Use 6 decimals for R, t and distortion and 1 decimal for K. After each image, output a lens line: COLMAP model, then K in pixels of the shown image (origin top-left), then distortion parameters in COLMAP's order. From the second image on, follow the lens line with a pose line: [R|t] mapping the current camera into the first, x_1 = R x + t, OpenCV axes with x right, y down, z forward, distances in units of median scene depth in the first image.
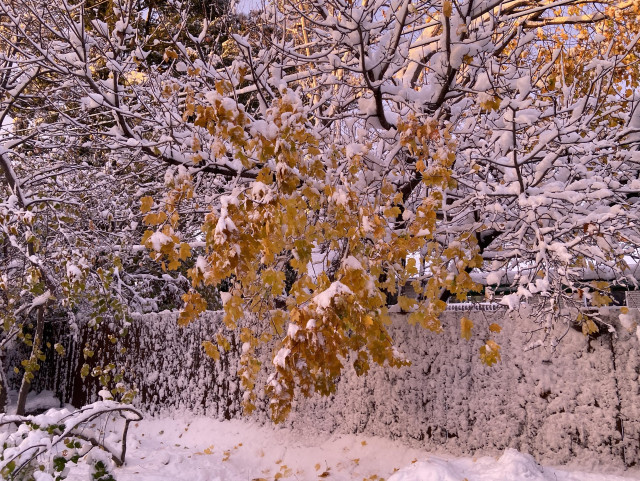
lens RADIAL K [[472.4, 0, 321.8], [0, 472.4, 240.7], [0, 0, 1]] dist [0.062494, -0.003180]
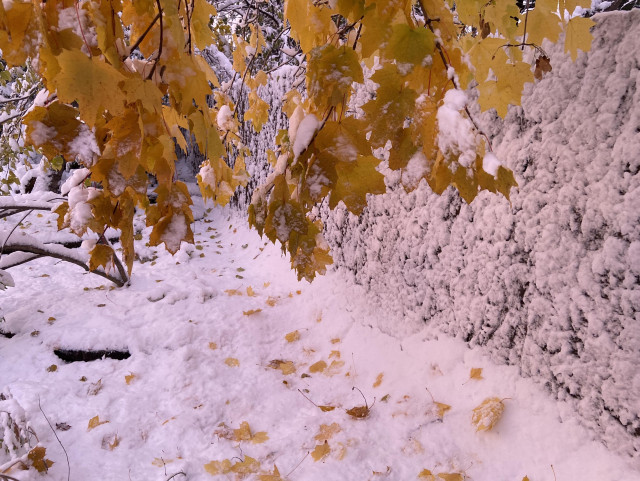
lens RADIAL K [[472.4, 0, 319.2], [0, 472.4, 236.4], [0, 0, 1]] dist [0.062494, -0.003180]
pose [[0.785331, 0.166053, -0.596391, 0.194308], [0.071921, 0.932361, 0.354303, 0.165792], [0.614885, -0.321138, 0.720269, 0.649376]]
